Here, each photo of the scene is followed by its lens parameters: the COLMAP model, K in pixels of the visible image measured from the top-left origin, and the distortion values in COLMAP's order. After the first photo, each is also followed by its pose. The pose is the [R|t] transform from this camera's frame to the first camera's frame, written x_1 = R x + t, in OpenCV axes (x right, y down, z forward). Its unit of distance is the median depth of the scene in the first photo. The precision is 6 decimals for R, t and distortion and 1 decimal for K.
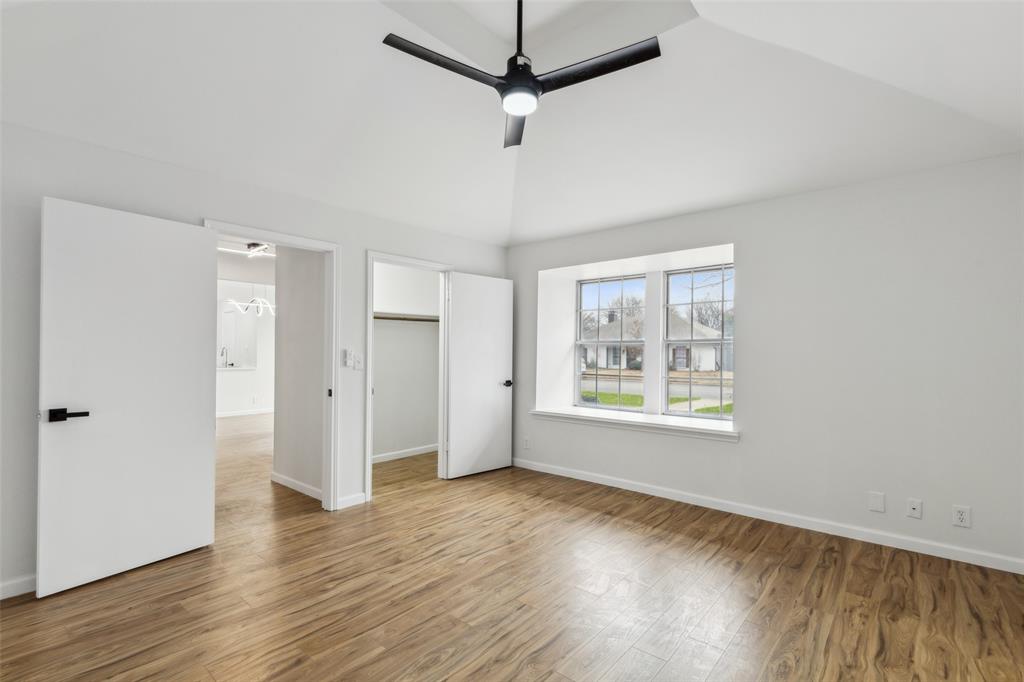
lens RADIAL K [[465.3, 0, 514.9], [0, 465.3, 343.7], [0, 0, 1]] dist [0.006966, 0.000640]
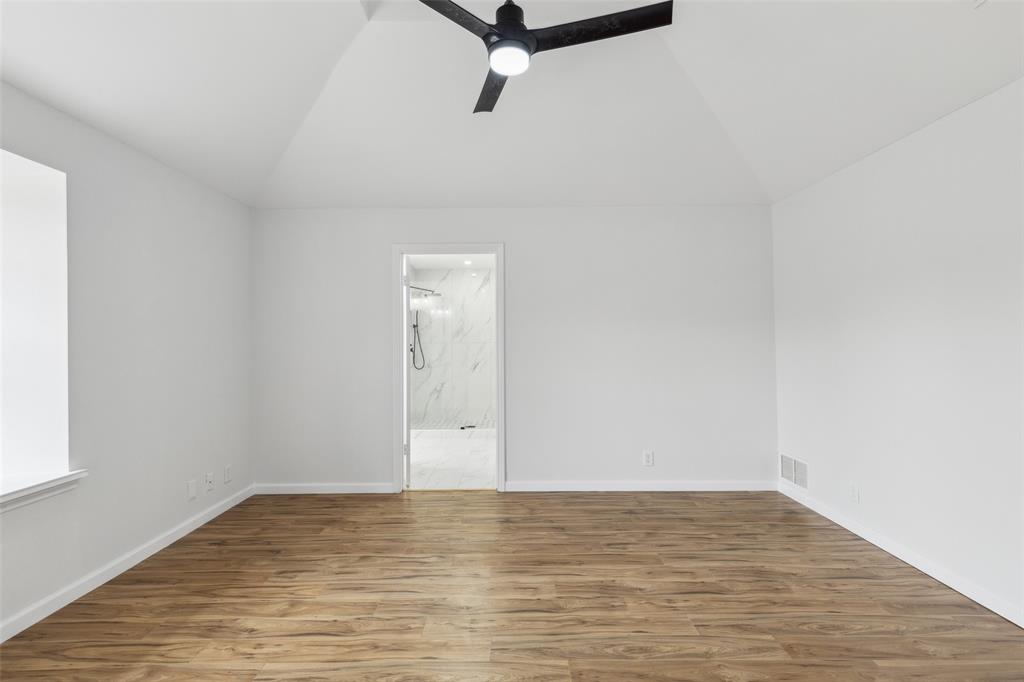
lens RADIAL K [[465.3, 0, 516.0], [0, 465.3, 344.2], [0, 0, 1]] dist [0.006966, 0.000640]
pose [[-0.642402, -0.004325, 0.766356, -0.606677], [-0.006370, 0.999980, 0.000304, 0.014879], [-0.766342, -0.004686, -0.642416, 1.425509]]
